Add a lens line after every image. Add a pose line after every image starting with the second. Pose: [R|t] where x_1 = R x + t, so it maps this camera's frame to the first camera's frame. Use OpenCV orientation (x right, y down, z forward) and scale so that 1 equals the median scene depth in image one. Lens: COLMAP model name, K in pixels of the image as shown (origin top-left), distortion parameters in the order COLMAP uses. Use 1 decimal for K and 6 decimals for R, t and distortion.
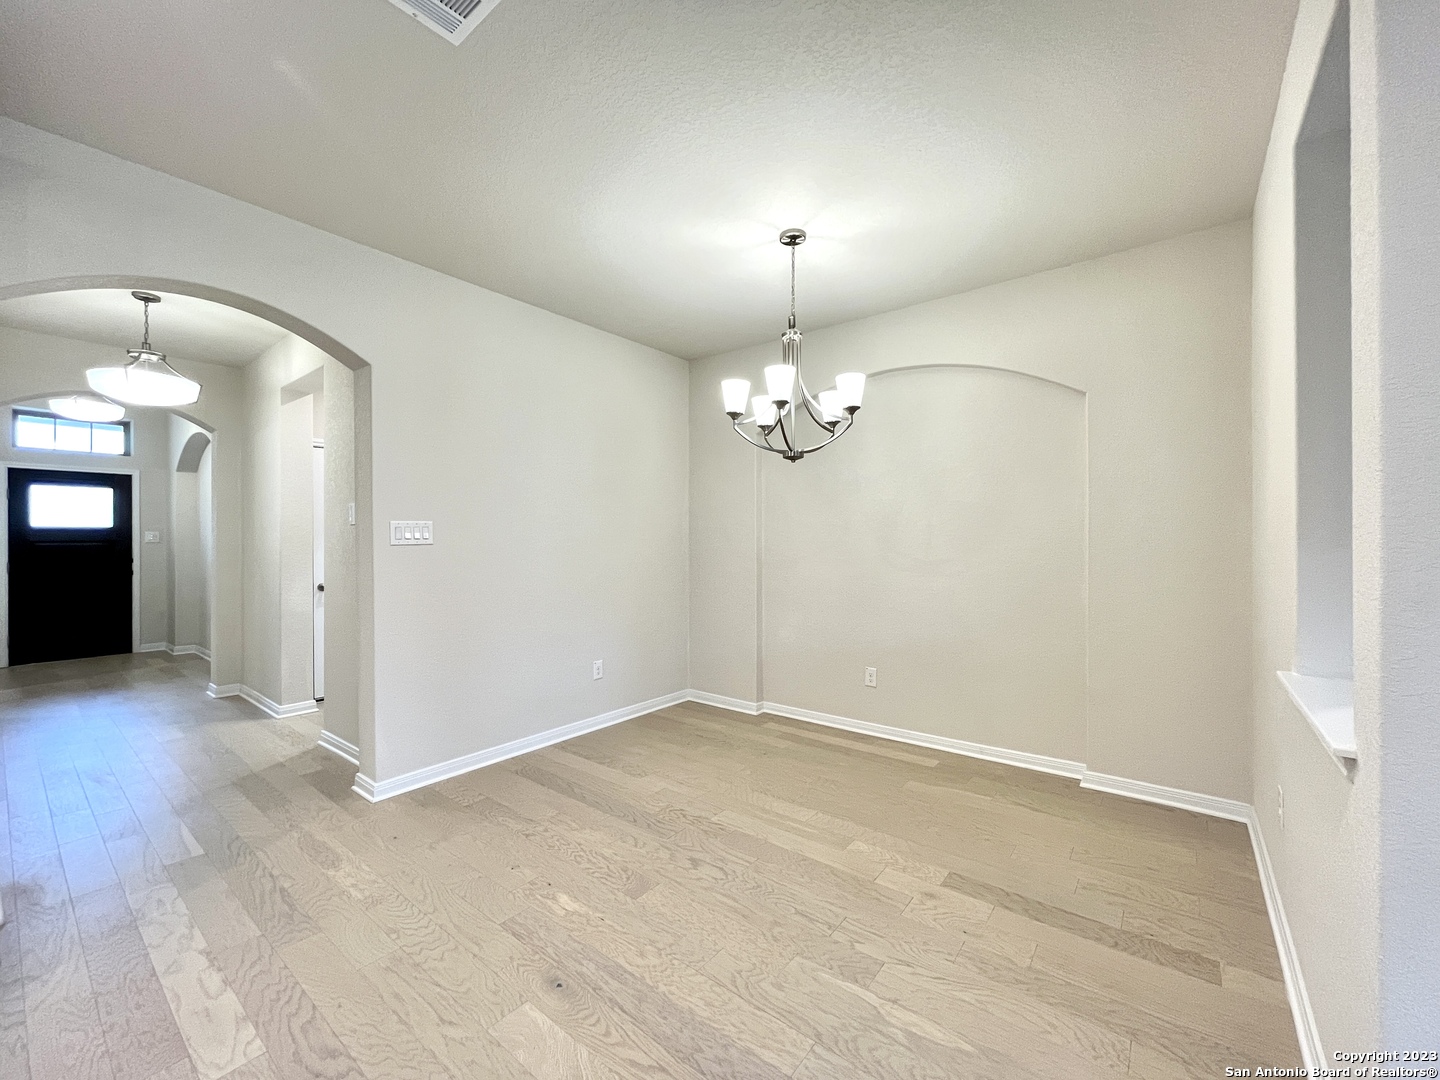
lens RADIAL K [[583.7, 0, 717.8], [0, 583.7, 538.6], [0, 0, 1]] dist [-0.002184, 0.000219]
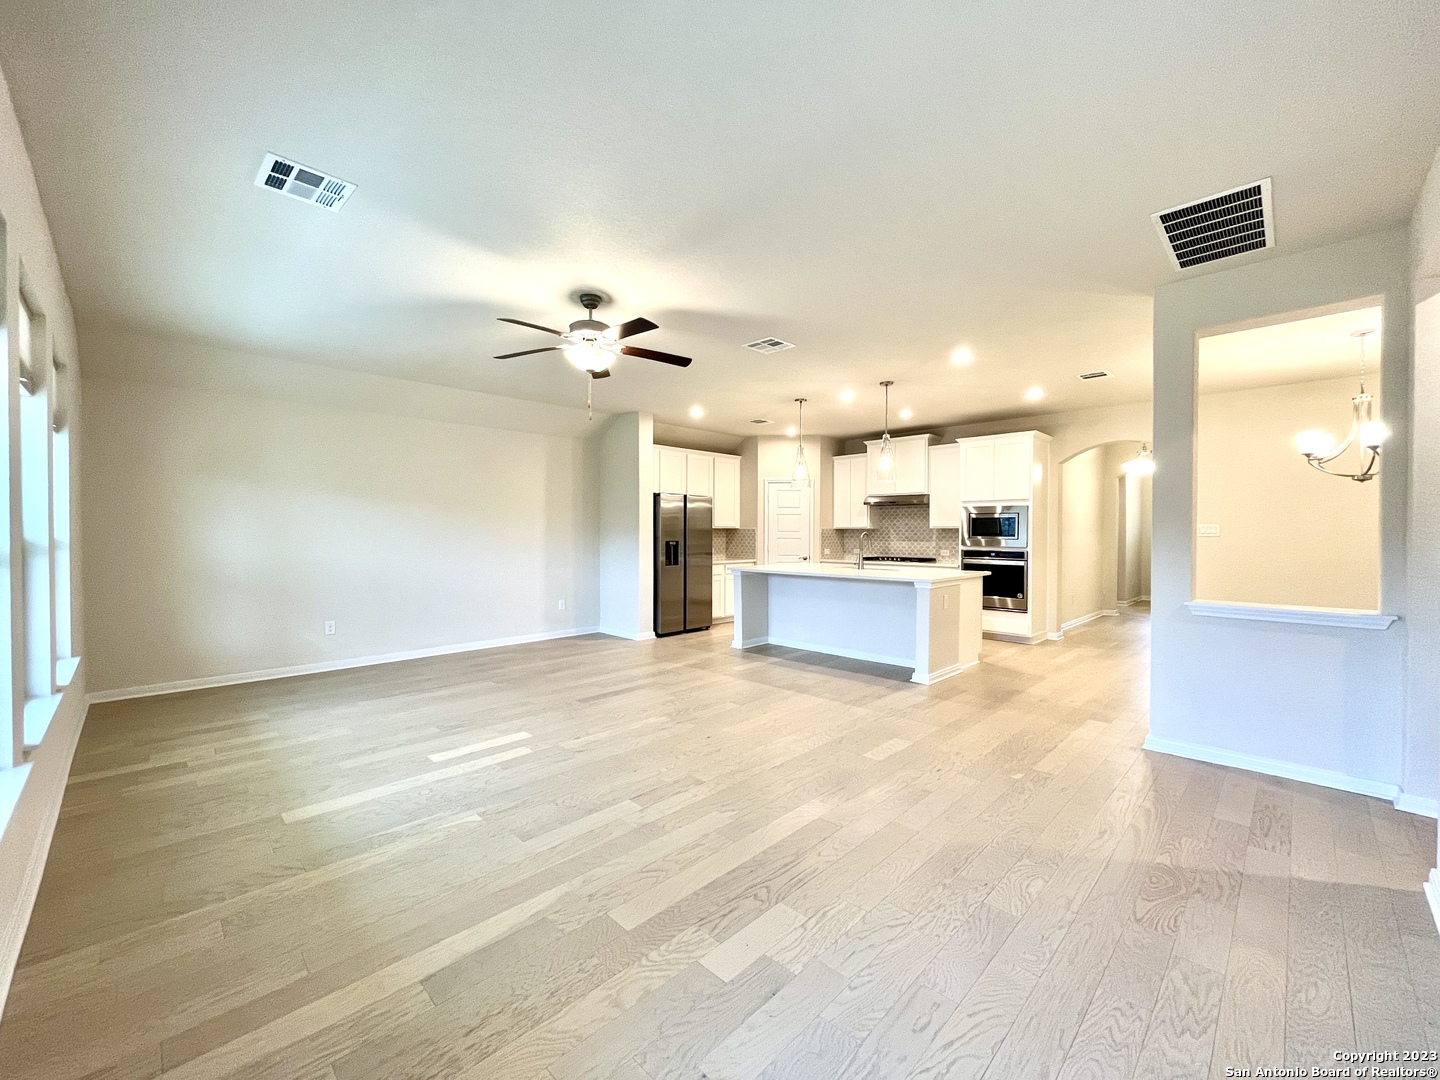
lens RADIAL K [[583.7, 0, 717.8], [0, 583.7, 538.6], [0, 0, 1]] dist [-0.002184, 0.000219]
pose [[-0.119423, 0.012125, -0.992769, 1.842530], [-0.006310, 0.999896, 0.012971, 0.003348], [0.992823, 0.007813, -0.119334, -0.468811]]
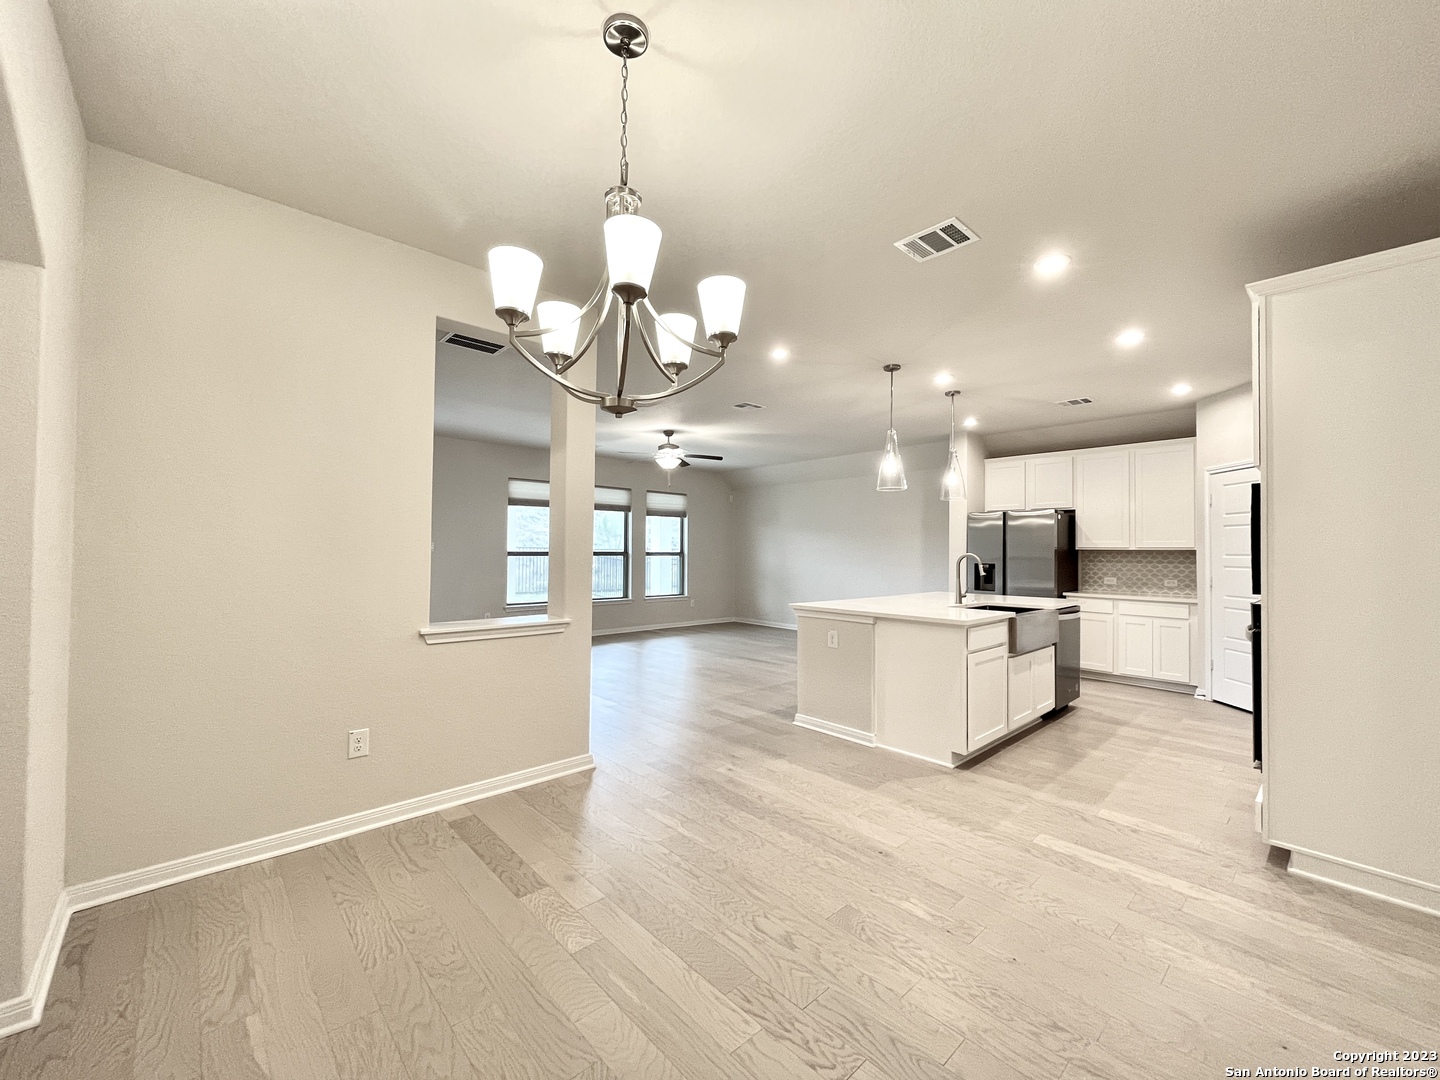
lens RADIAL K [[582.6, 0, 716.1], [0, 582.6, 540.8], [0, 0, 1]] dist [-0.001818, 0.000037]
pose [[-0.986403, -0.004896, 0.164271, -0.060866], [-0.007370, 0.999868, -0.014453, -0.002427], [-0.164179, -0.015467, -0.986309, 1.577513]]
